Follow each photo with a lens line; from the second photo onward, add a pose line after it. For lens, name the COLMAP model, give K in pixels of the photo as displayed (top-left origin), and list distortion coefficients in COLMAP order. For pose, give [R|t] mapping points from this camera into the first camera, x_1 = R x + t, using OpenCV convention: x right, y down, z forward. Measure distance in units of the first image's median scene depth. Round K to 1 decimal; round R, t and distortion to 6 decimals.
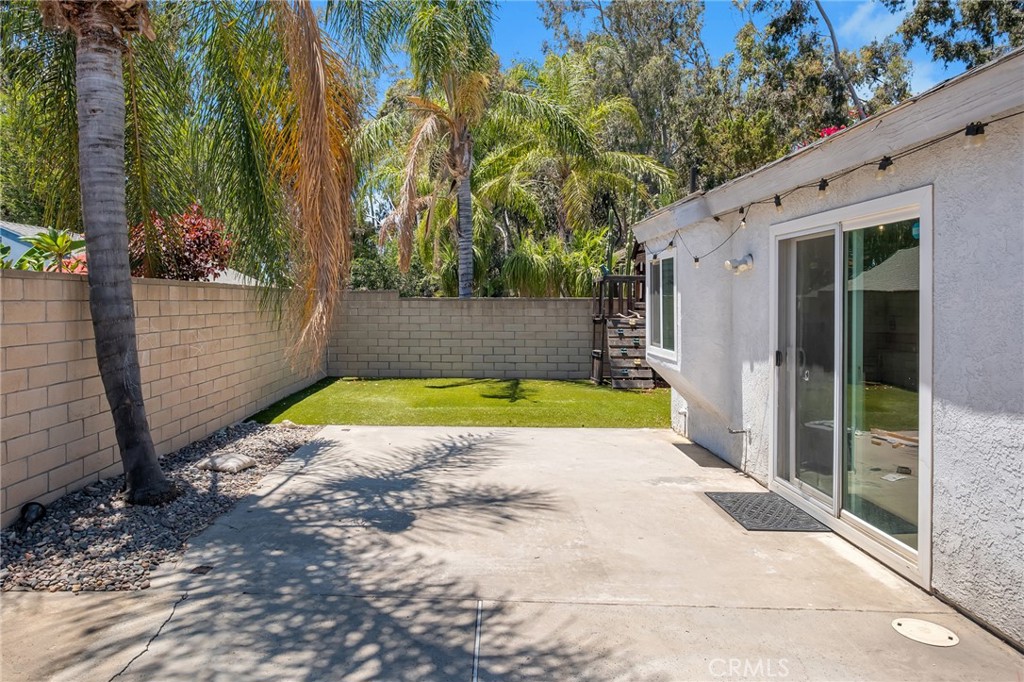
lens RADIAL K [[645.0, 0, 442.9], [0, 645.0, 304.7], [0, 0, 1]] dist [0.005393, 0.001838]
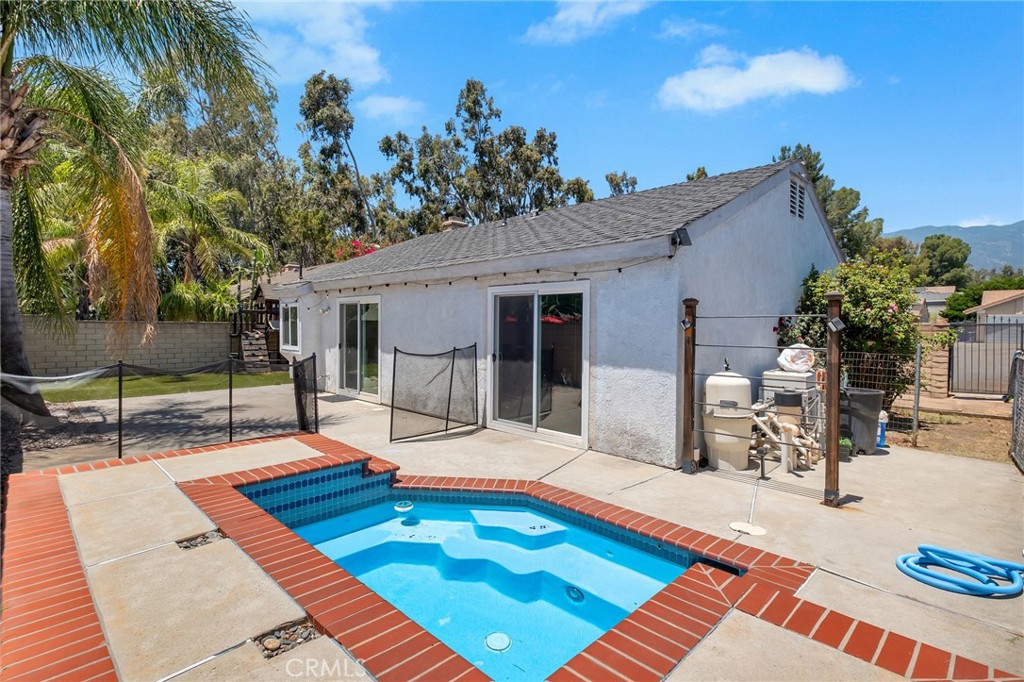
lens RADIAL K [[495.9, 0, 511.1], [0, 495.9, 338.8], [0, 0, 1]] dist [0.001211, -0.000348]
pose [[0.664528, -0.015302, 0.747107, -0.132837], [-0.003411, 0.999718, 0.023510, -0.000251], [-0.747256, -0.018172, 0.664288, -0.219978]]
